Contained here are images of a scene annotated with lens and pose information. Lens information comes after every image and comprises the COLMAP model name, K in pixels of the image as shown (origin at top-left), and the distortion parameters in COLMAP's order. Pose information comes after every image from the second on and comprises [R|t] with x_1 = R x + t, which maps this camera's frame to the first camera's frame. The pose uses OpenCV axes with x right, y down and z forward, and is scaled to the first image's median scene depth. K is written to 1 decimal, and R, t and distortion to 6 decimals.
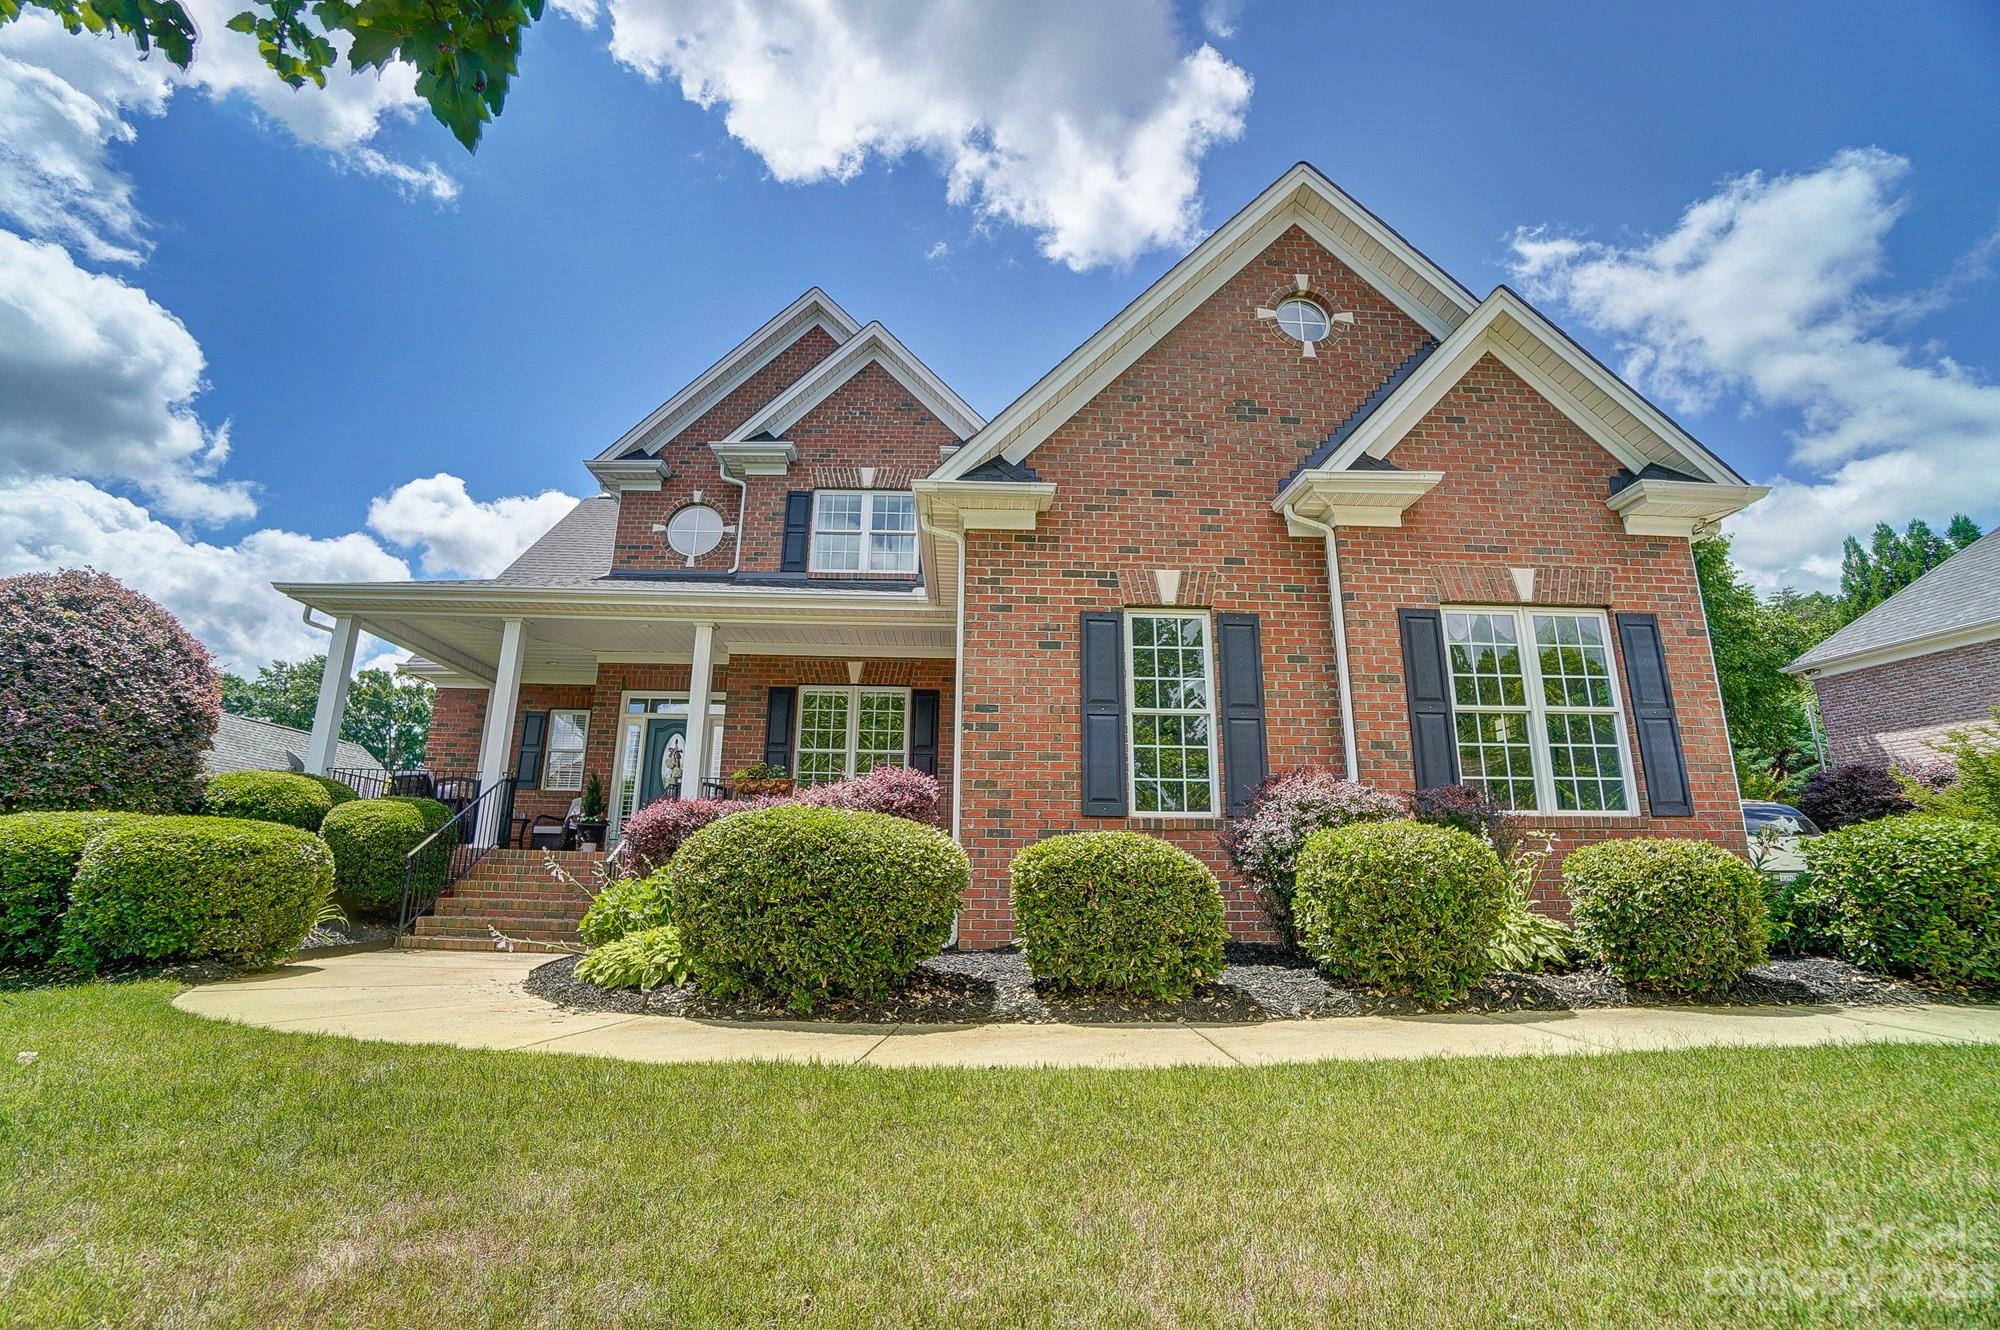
lens RADIAL K [[885.5, 0, 1000.0], [0, 885.5, 665.0], [0, 0, 1]] dist [-0.066918, 0.025735]
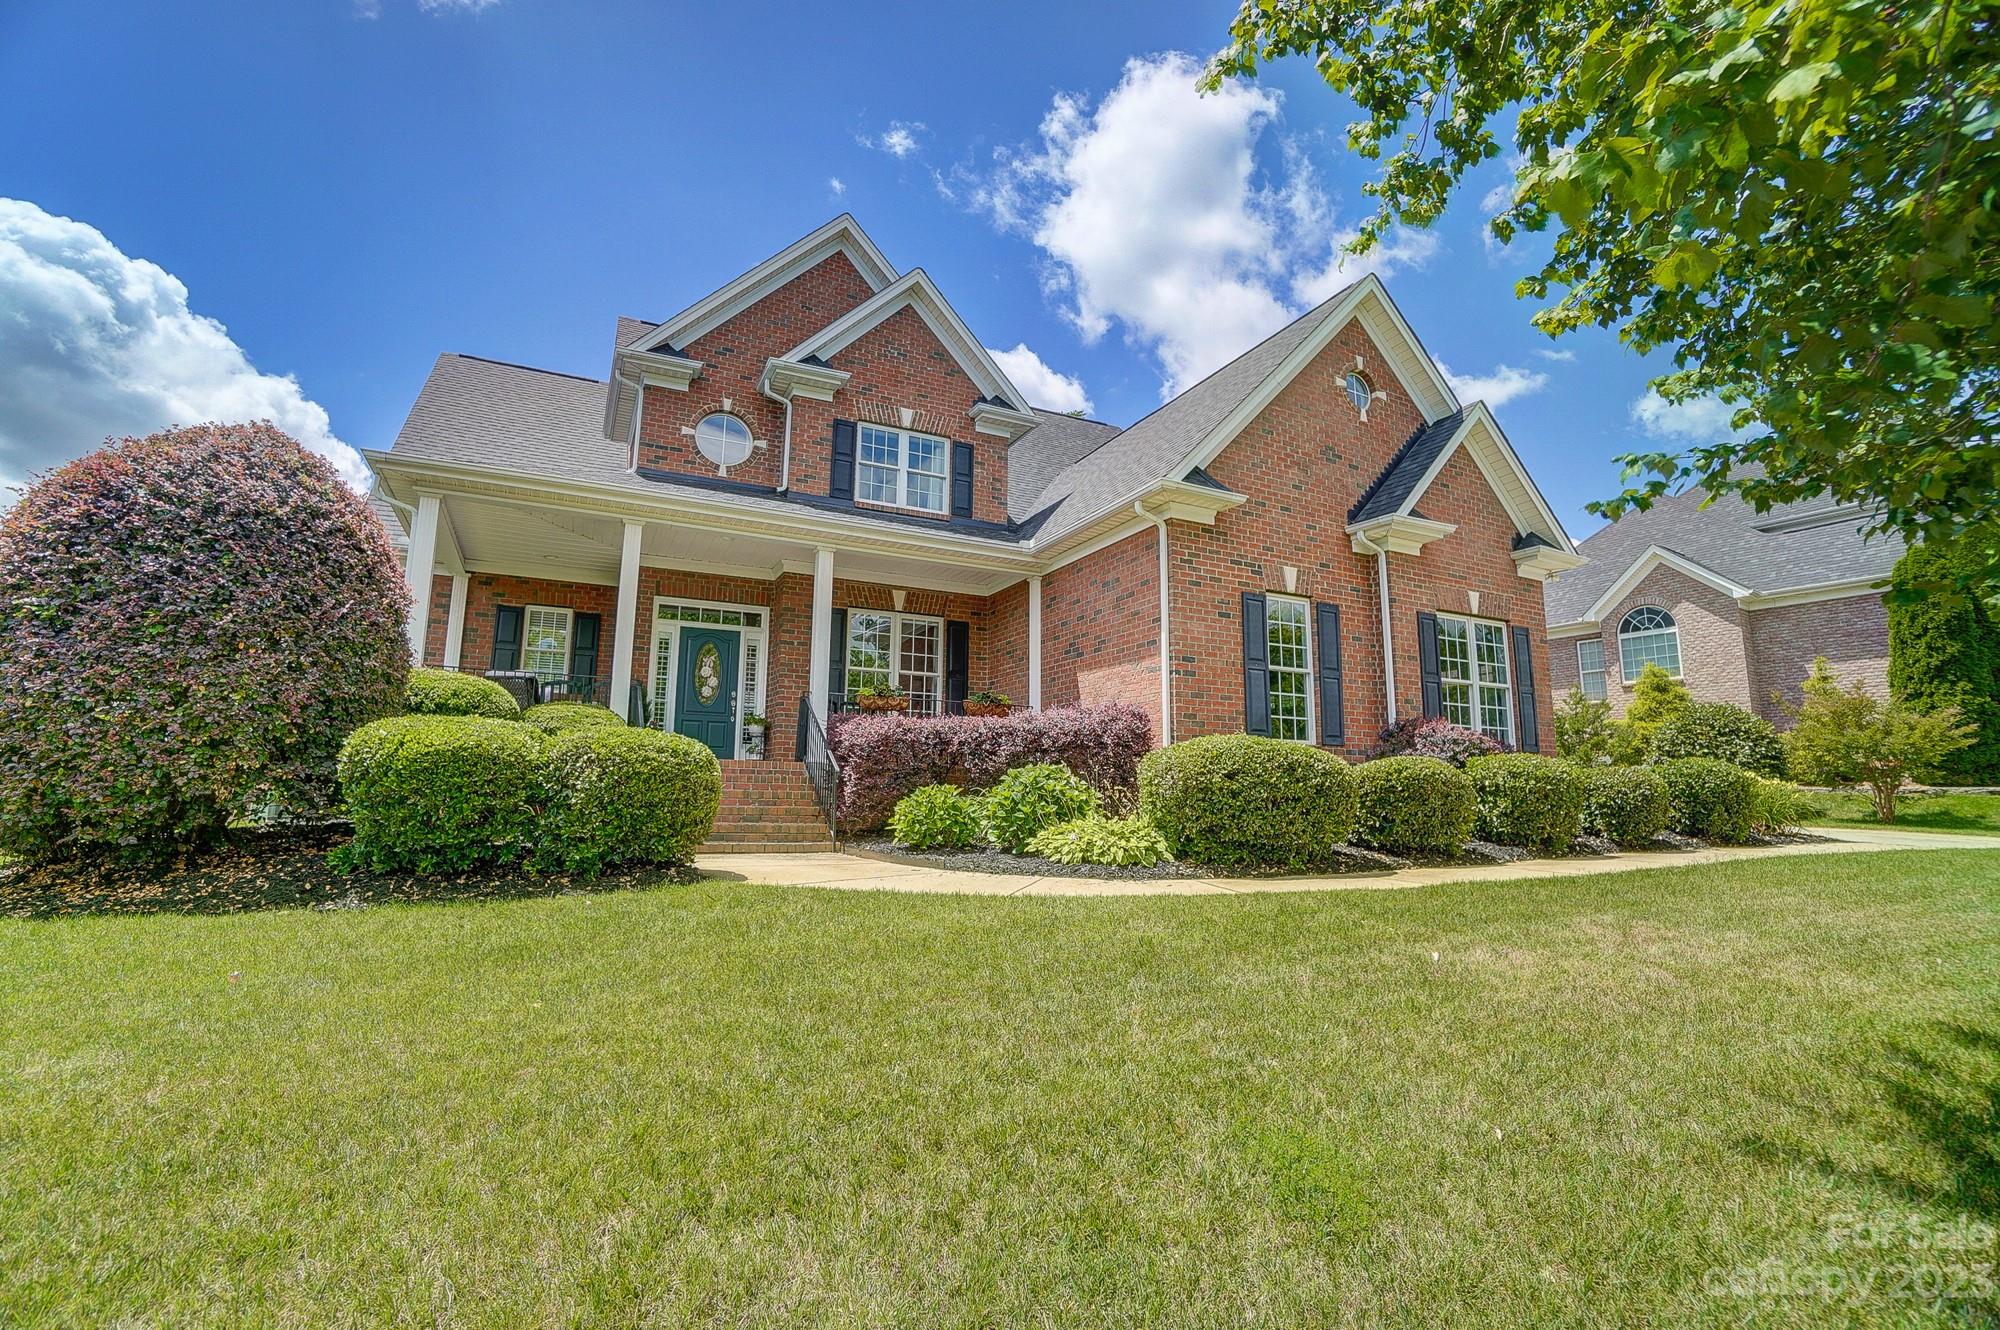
lens RADIAL K [[885.5, 0, 1000.0], [0, 885.5, 665.0], [0, 0, 1]] dist [-0.066918, 0.025735]
pose [[0.912470, 0.062308, 0.404372, -0.759757], [-0.102238, 0.991705, 0.077894, -0.015898], [-0.396165, -0.112419, 0.911271, -0.091673]]
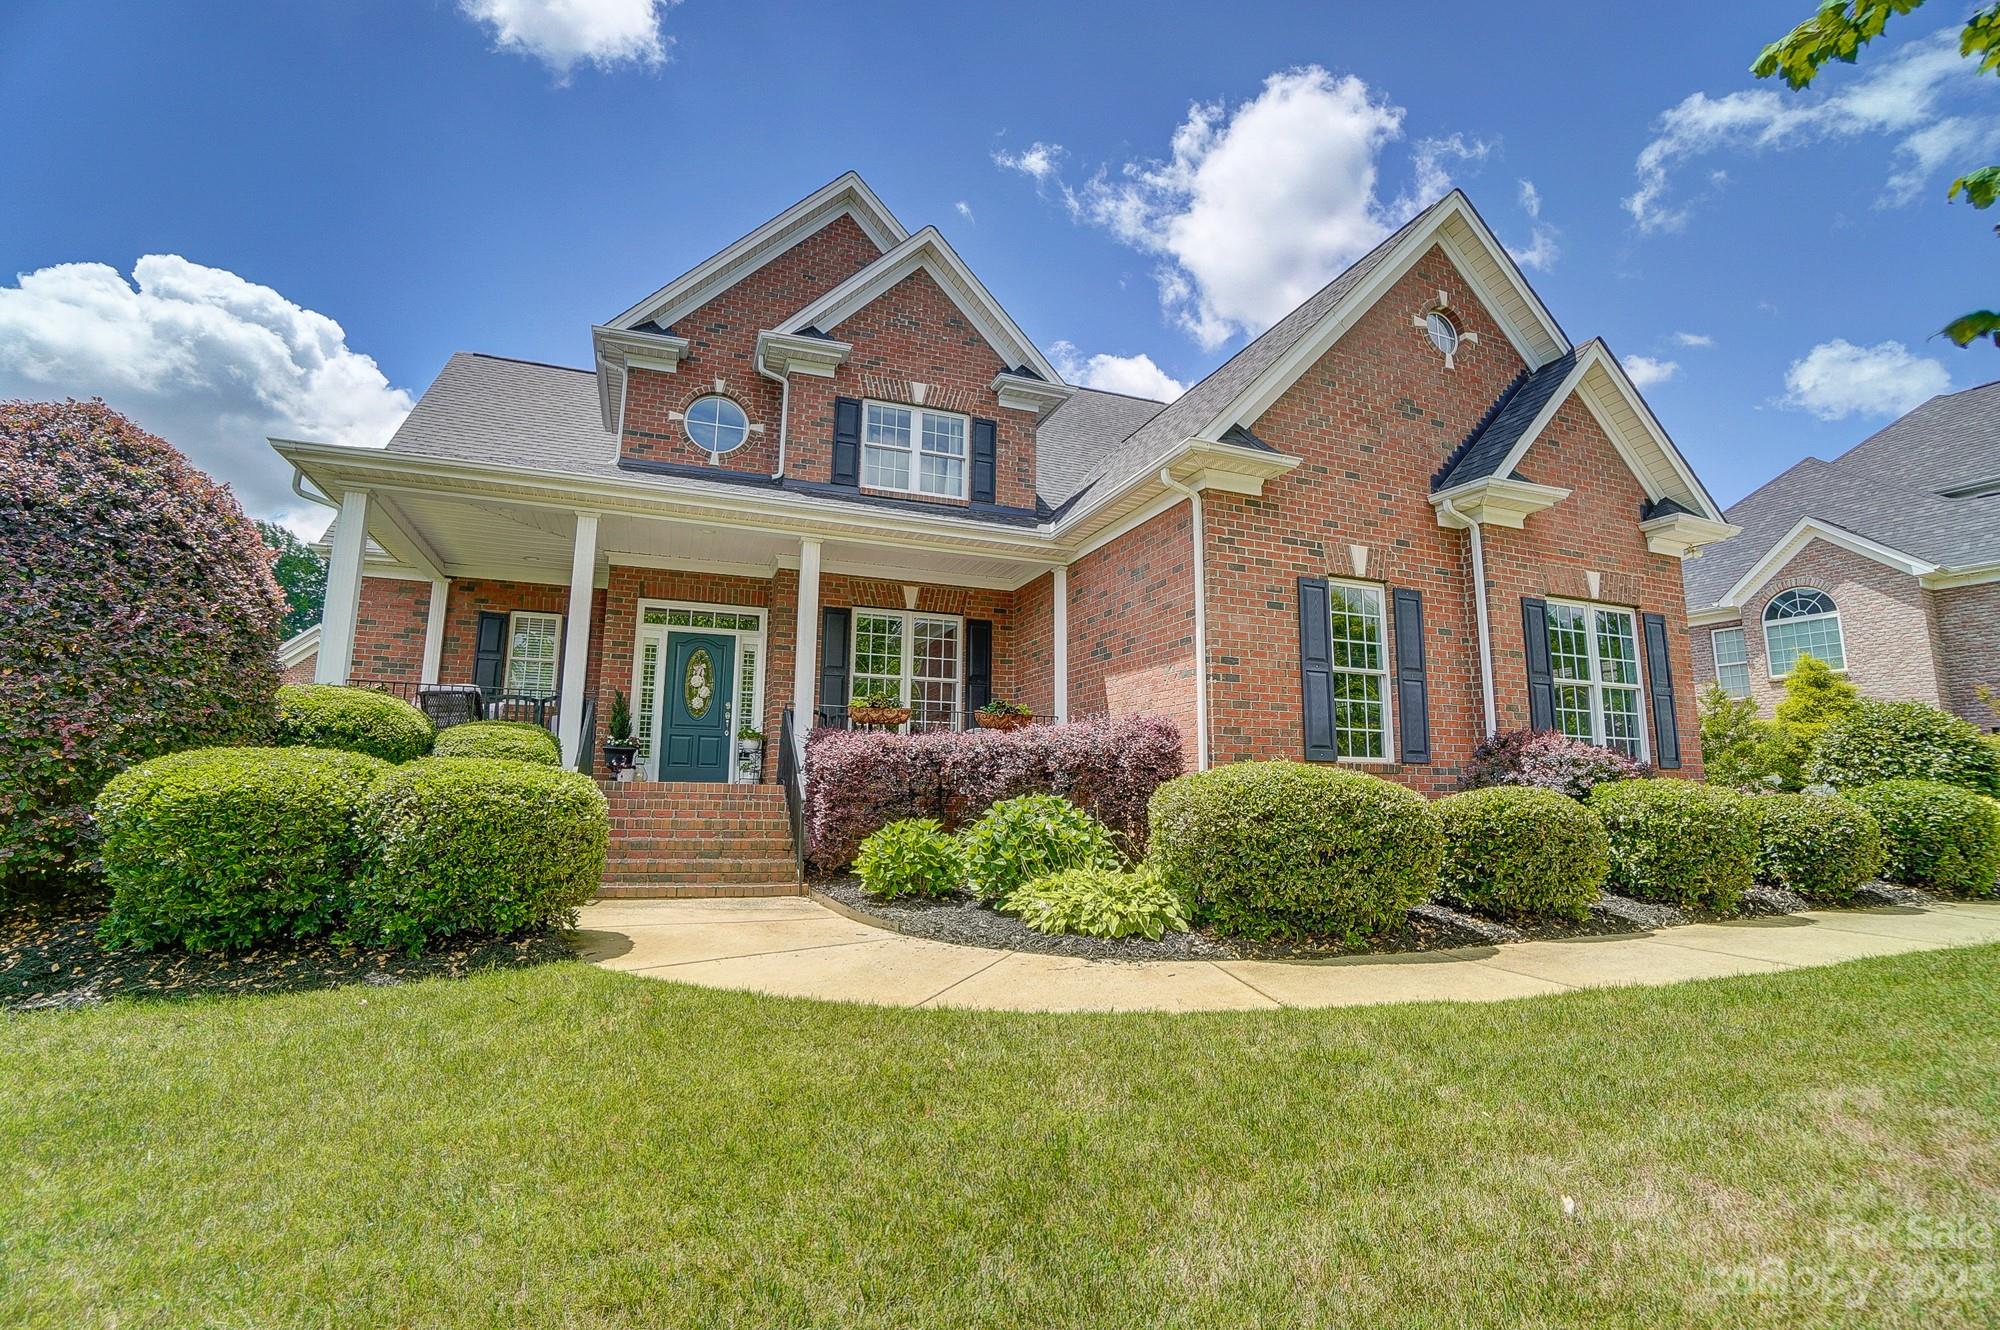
lens RADIAL K [[885.5, 0, 1000.0], [0, 885.5, 665.0], [0, 0, 1]] dist [-0.066918, 0.025735]
pose [[0.947461, 0.048859, 0.316117, -0.584053], [-0.080066, 0.993030, 0.086491, -0.015518], [-0.309688, -0.107257, 0.944769, 0.063008]]
